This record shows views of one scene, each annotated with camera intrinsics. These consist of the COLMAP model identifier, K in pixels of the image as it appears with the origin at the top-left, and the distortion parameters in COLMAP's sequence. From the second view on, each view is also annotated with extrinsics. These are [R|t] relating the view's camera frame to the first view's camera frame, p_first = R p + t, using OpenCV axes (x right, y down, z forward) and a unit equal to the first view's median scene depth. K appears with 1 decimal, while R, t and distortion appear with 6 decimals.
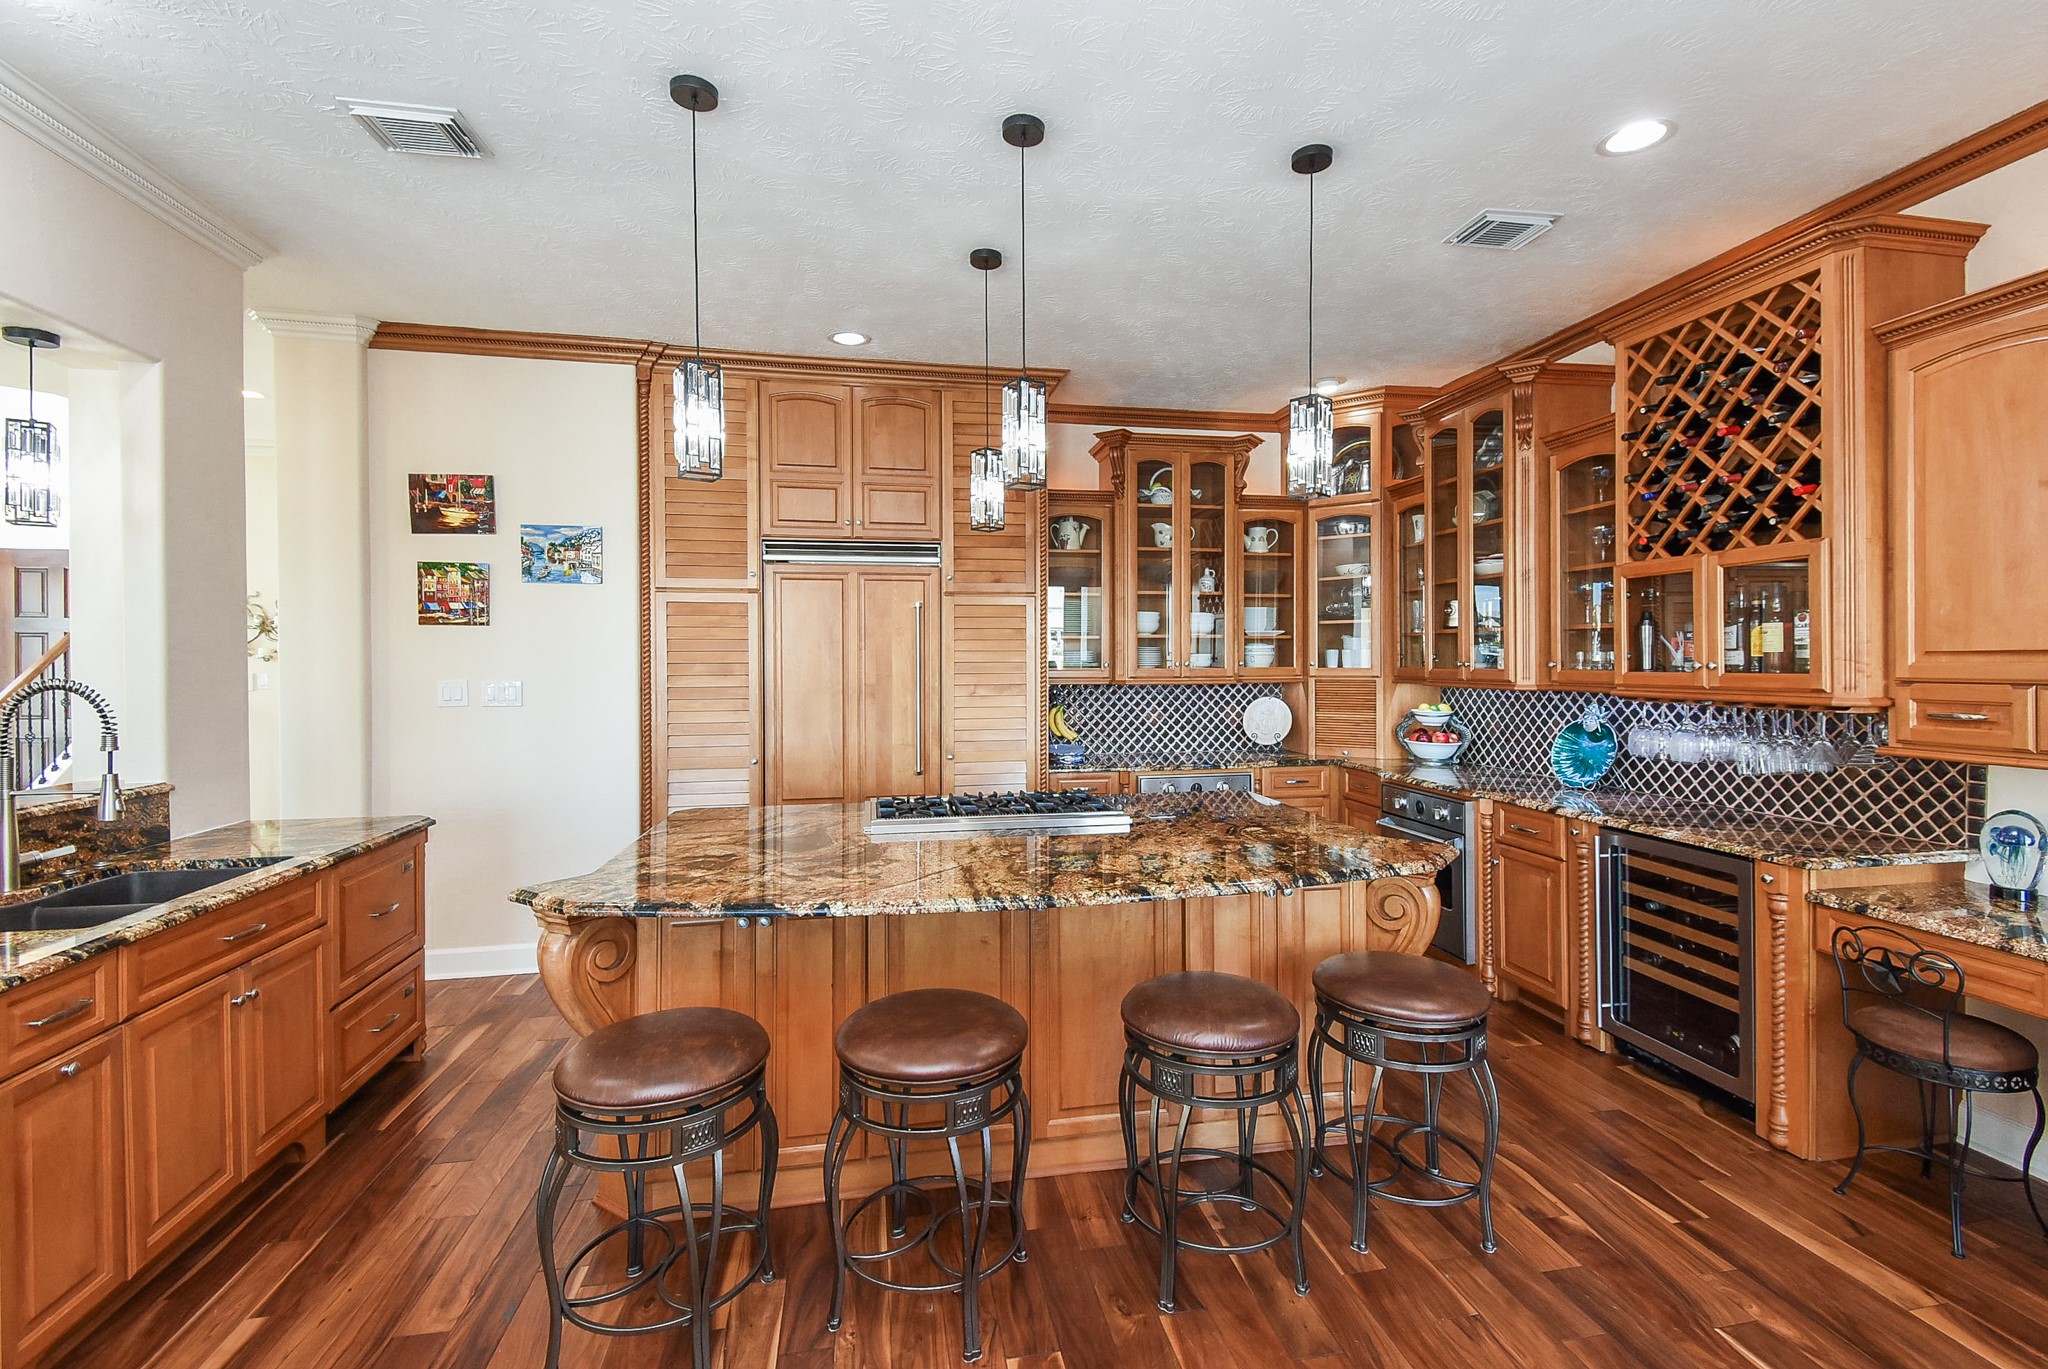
lens RADIAL K [[916.7, 0, 1047.5], [0, 916.7, 666.9], [0, 0, 1]] dist [0.033187, -0.015488]
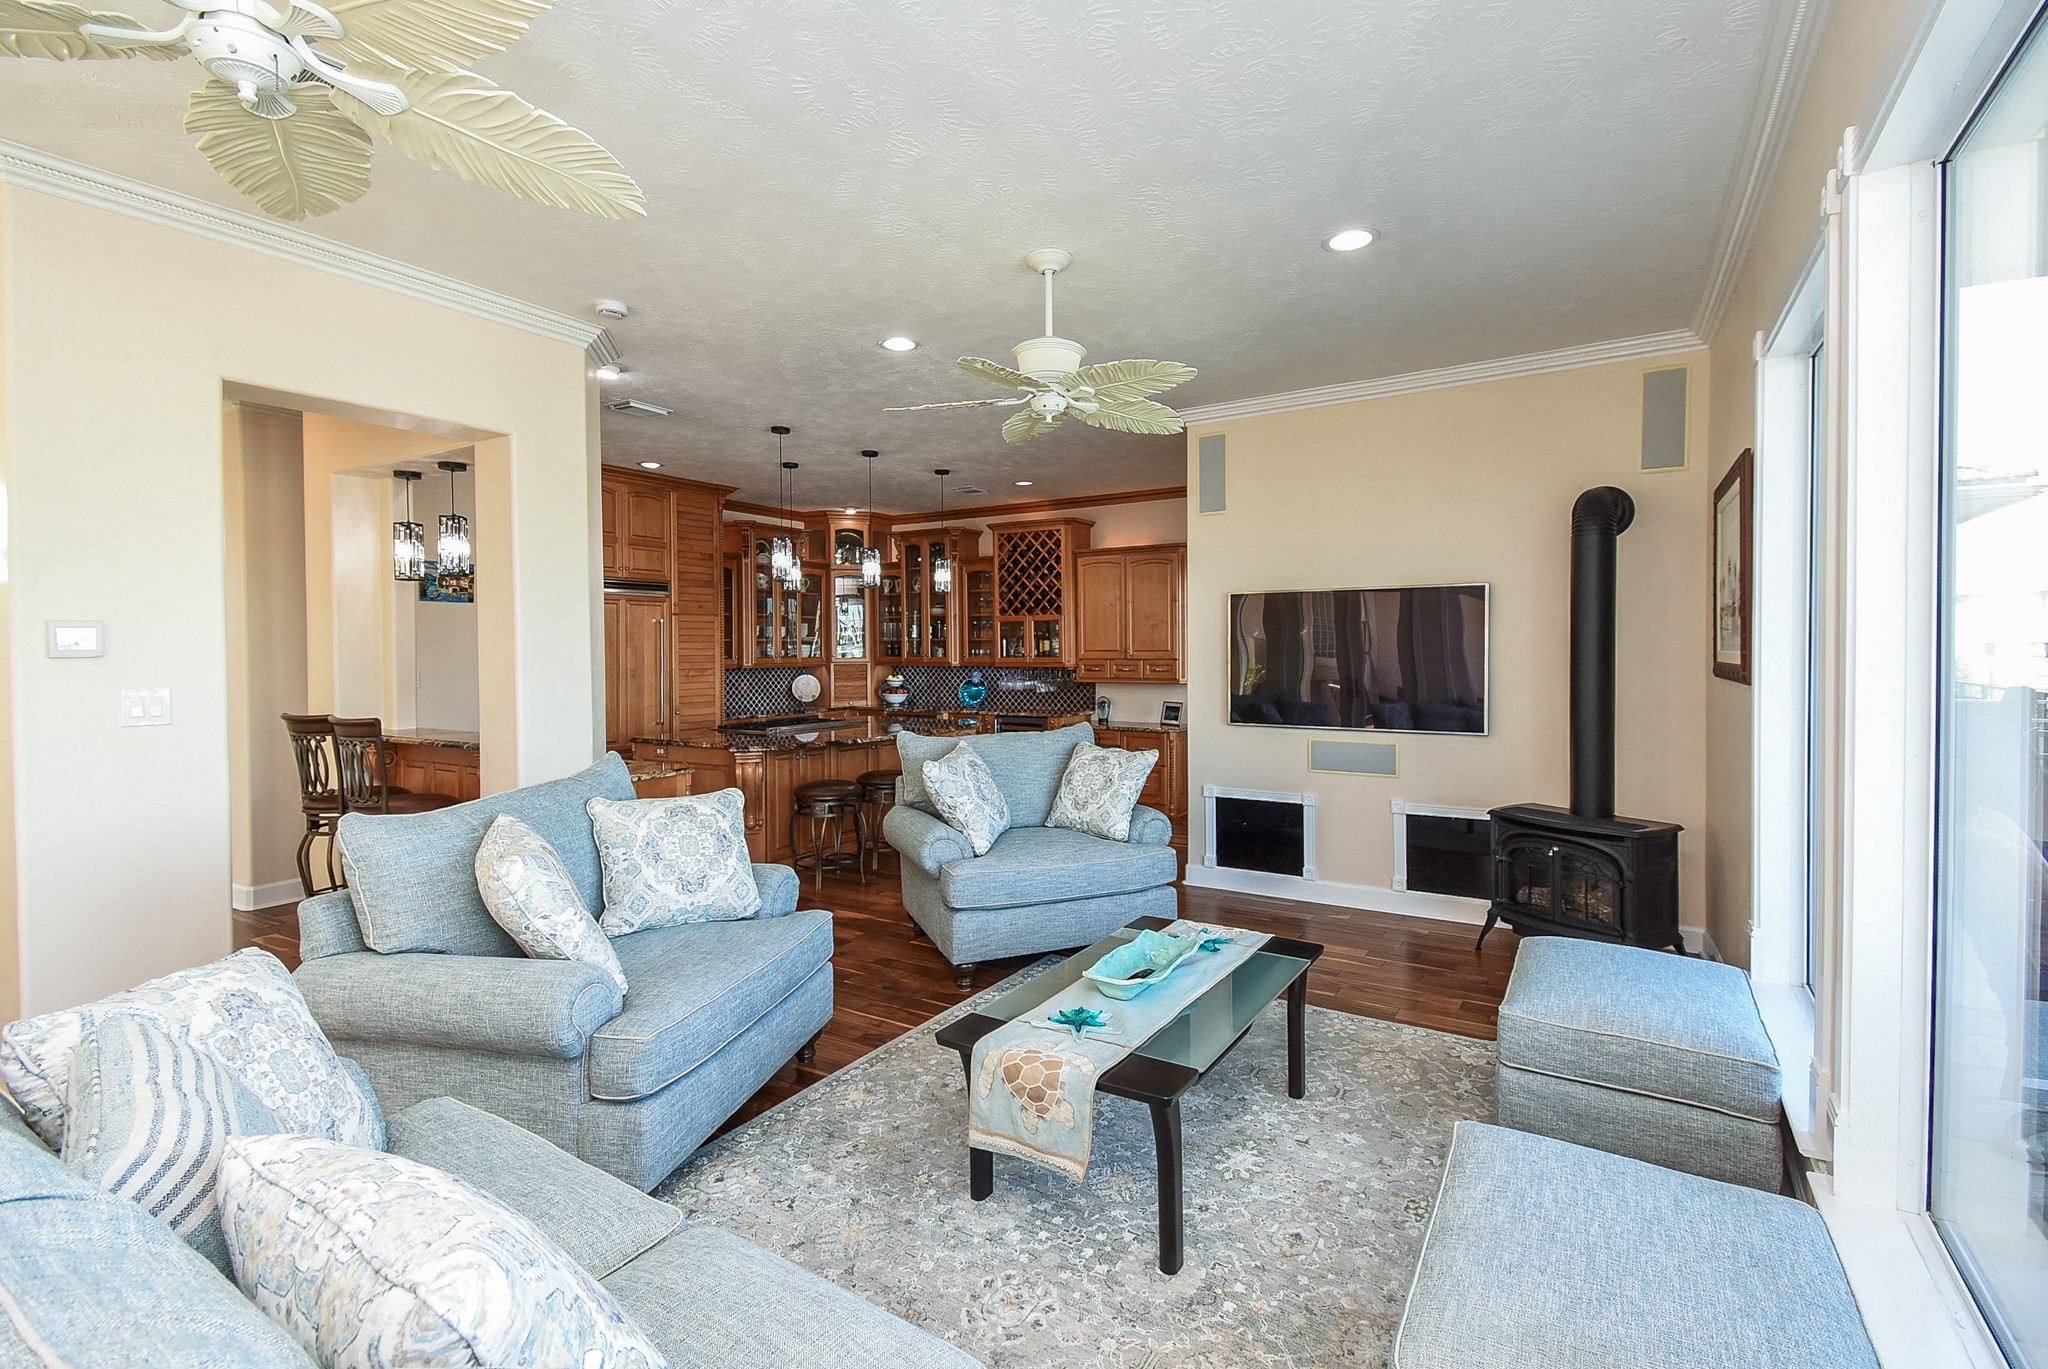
lens RADIAL K [[916.7, 0, 1053.2], [0, 916.7, 663.8], [0, 0, 1]] dist [0.033187, -0.015488]
pose [[0.671518, -0.010725, 0.740910, -1.041097], [0.008128, 0.999942, 0.007108, 0.004799], [-0.740943, 0.001249, 0.671566, -0.744429]]
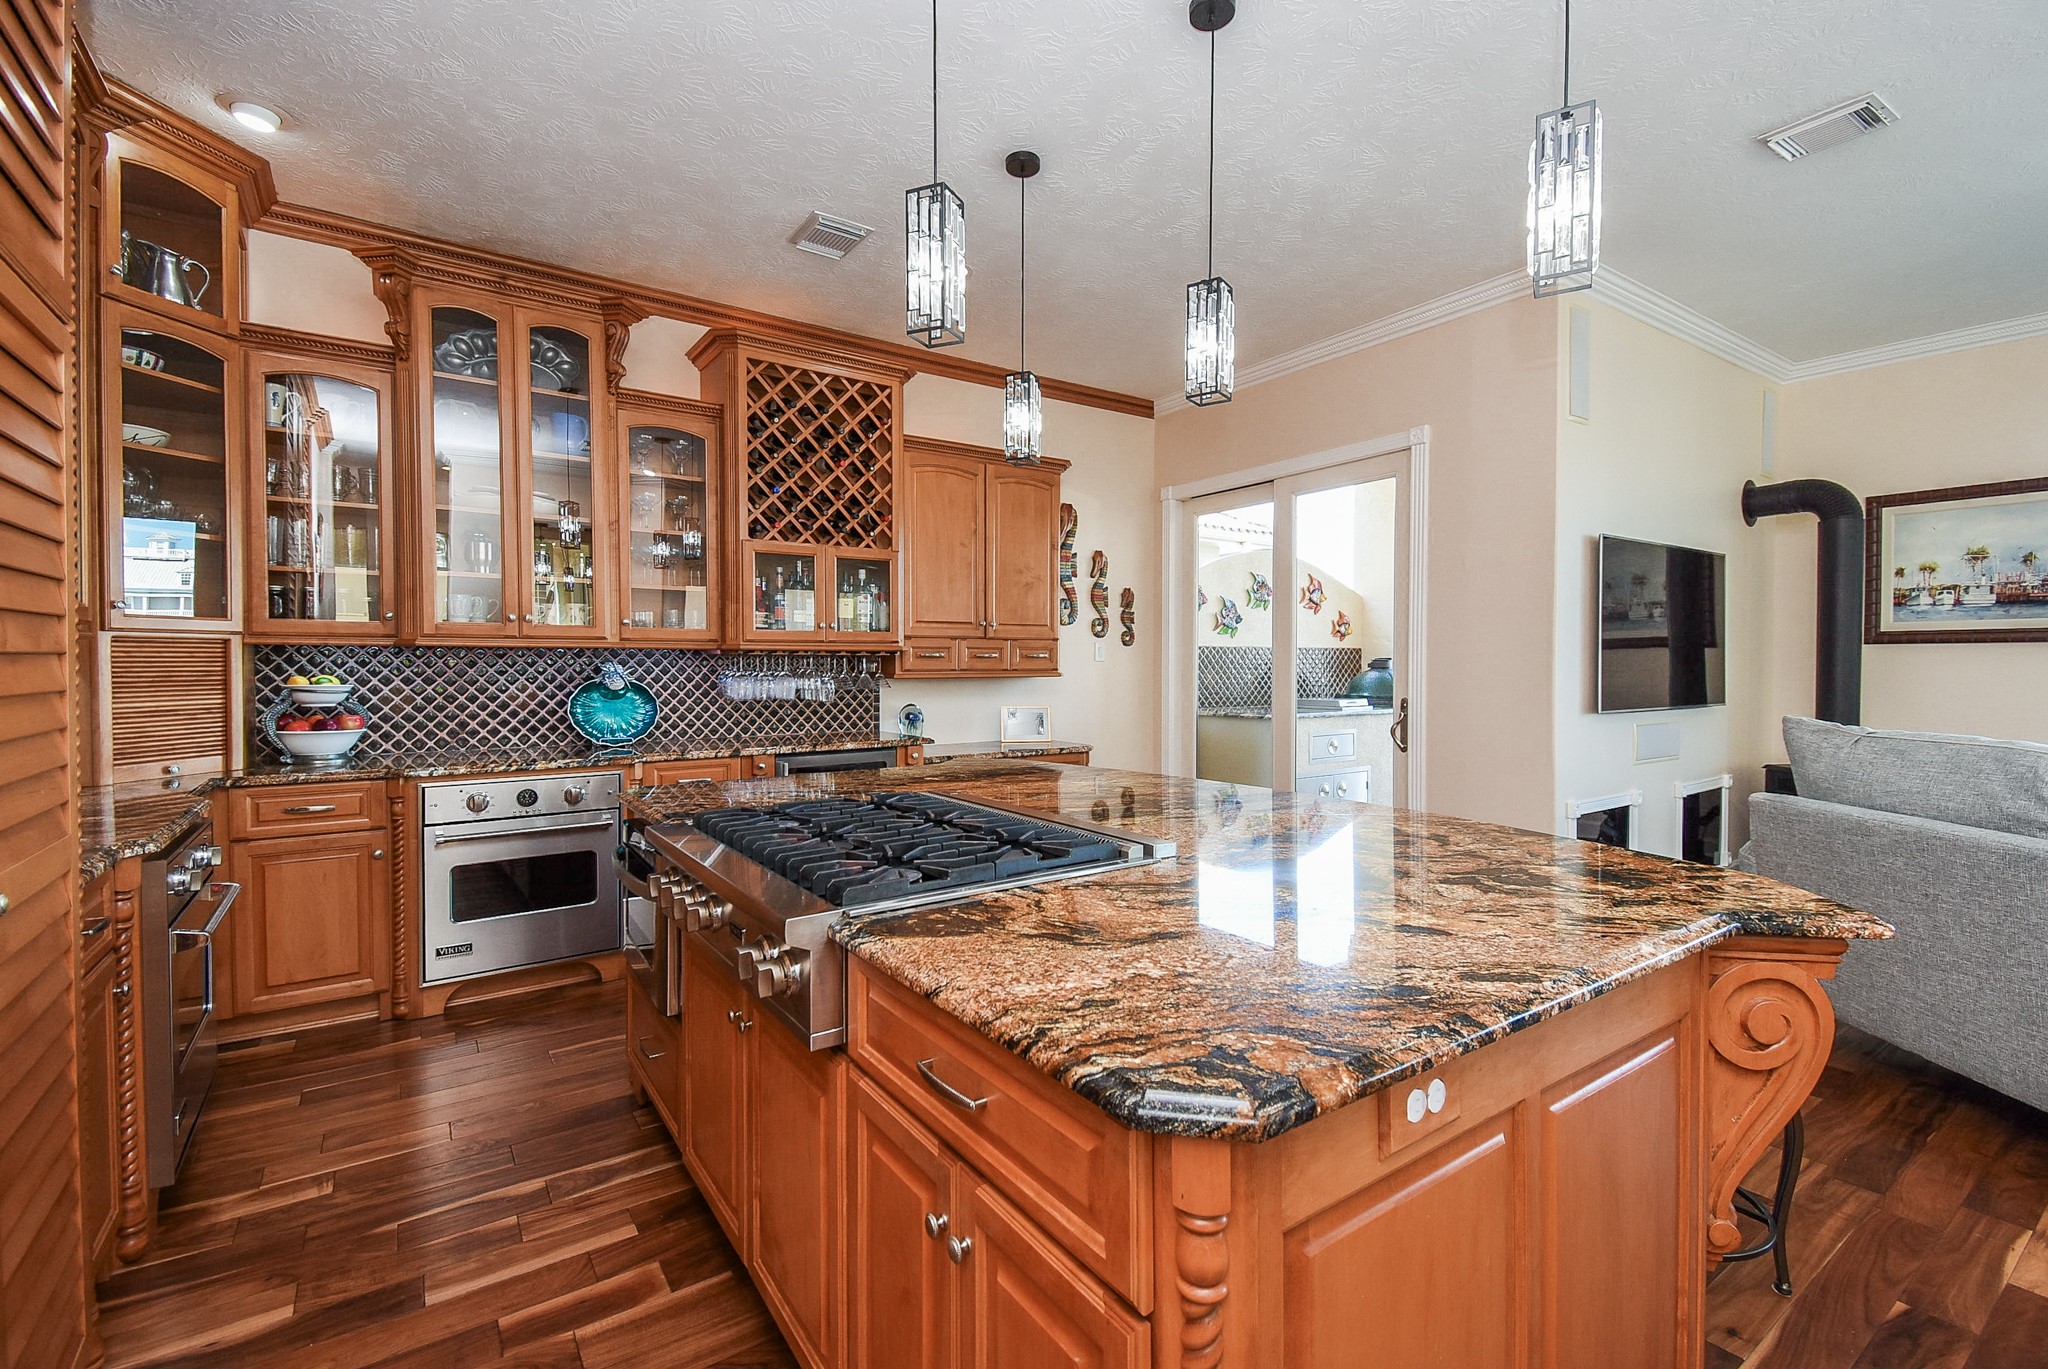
lens RADIAL K [[916.7, 0, 1025.8], [0, 916.7, 681.3], [0, 0, 1]] dist [0.033187, -0.015488]
pose [[-0.399800, -0.010889, 0.916538, -0.534083], [0.012095, 0.999780, 0.017153, 0.049226], [-0.916523, 0.017944, -0.399580, 1.002627]]
